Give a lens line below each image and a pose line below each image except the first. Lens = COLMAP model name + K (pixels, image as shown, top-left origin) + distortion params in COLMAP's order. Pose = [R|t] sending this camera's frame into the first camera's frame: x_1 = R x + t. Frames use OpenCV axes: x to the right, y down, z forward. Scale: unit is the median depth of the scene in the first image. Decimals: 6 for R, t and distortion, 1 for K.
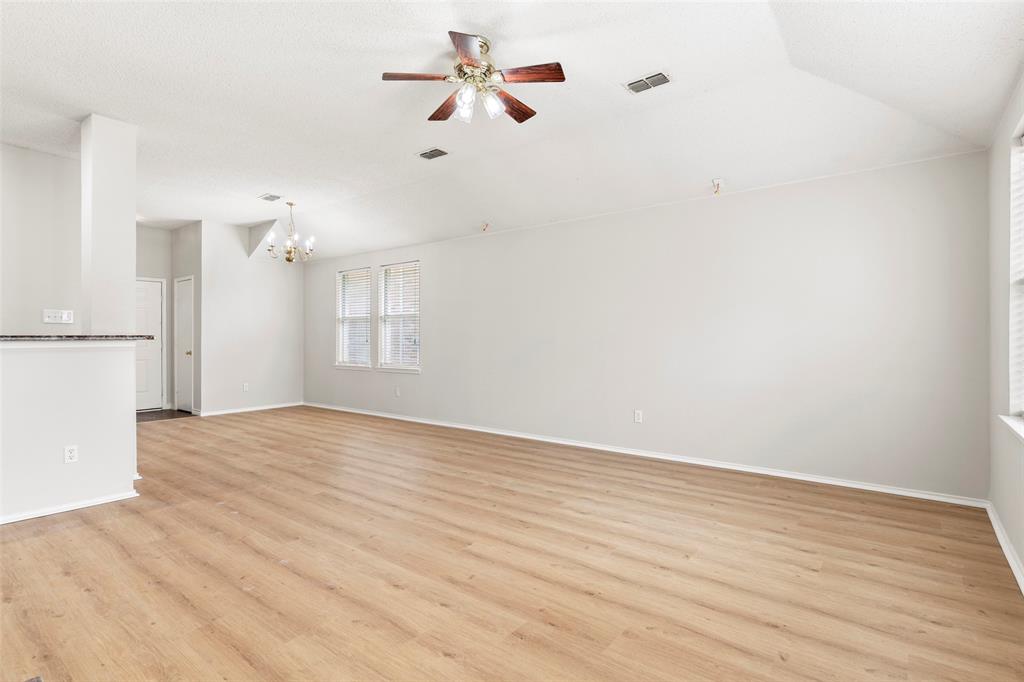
lens RADIAL K [[507.8, 0, 501.3], [0, 507.8, 338.9], [0, 0, 1]] dist [-0.003927, 0.002382]
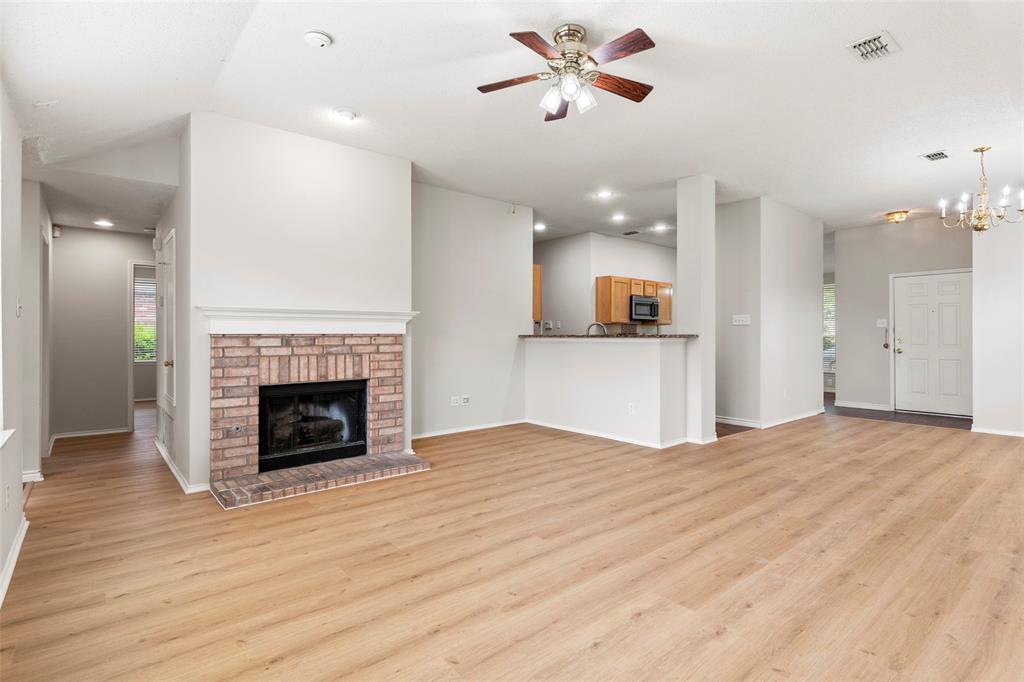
lens RADIAL K [[499.2, 0, 509.9], [0, 499.2, 333.6], [0, 0, 1]] dist [0.003133, -0.000570]
pose [[-0.193273, 0.000964, -0.981144, 0.933298], [-0.002153, 0.999997, 0.001406, -0.013678], [0.981143, 0.002384, -0.193271, 1.108986]]
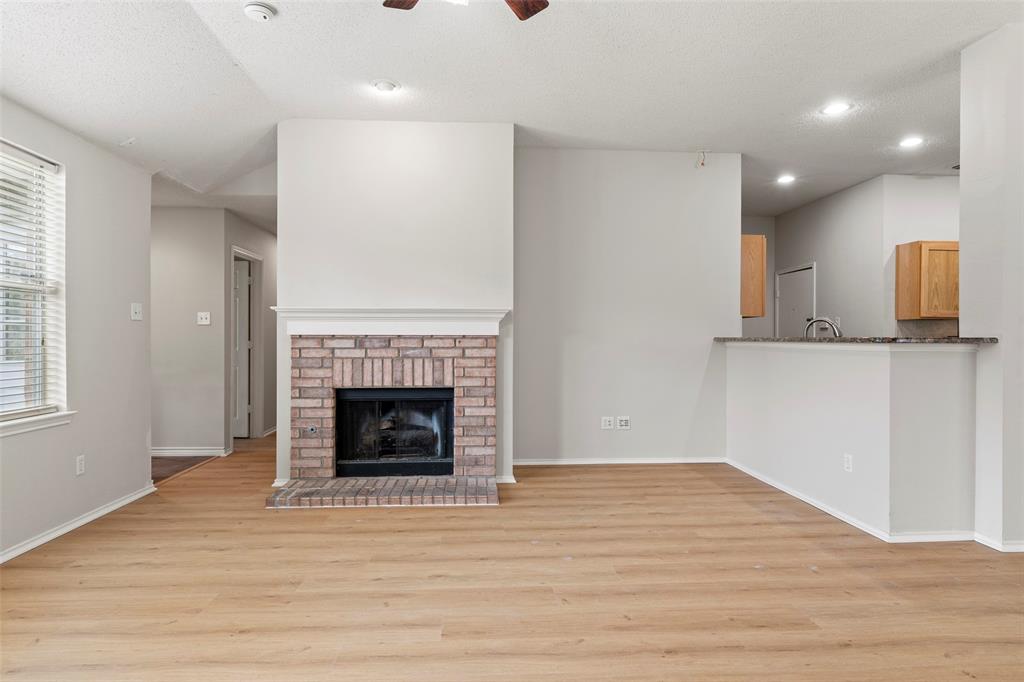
lens RADIAL K [[565.7, 0, 507.7], [0, 565.7, 338.7], [0, 0, 1]] dist [-0.006941, 0.002745]
pose [[-0.735193, 0.003158, -0.677850, 0.396063], [-0.003154, 0.999962, 0.008079, -0.012907], [0.677850, 0.008078, -0.735156, 1.604430]]
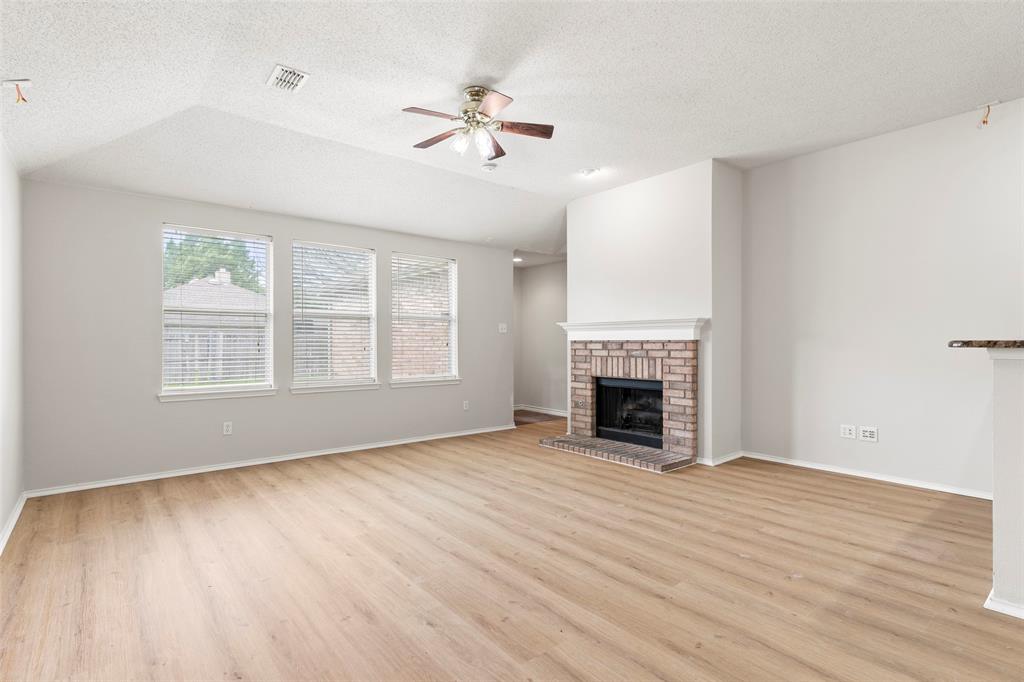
lens RADIAL K [[499.2, 0, 507.6], [0, 499.2, 343.5], [0, 0, 1]] dist [0.003133, -0.000570]
pose [[-0.980452, 0.003518, 0.196727, -0.360428], [0.005140, 0.999957, 0.007735, -0.013889], [-0.196692, 0.008595, -0.980428, 2.190723]]
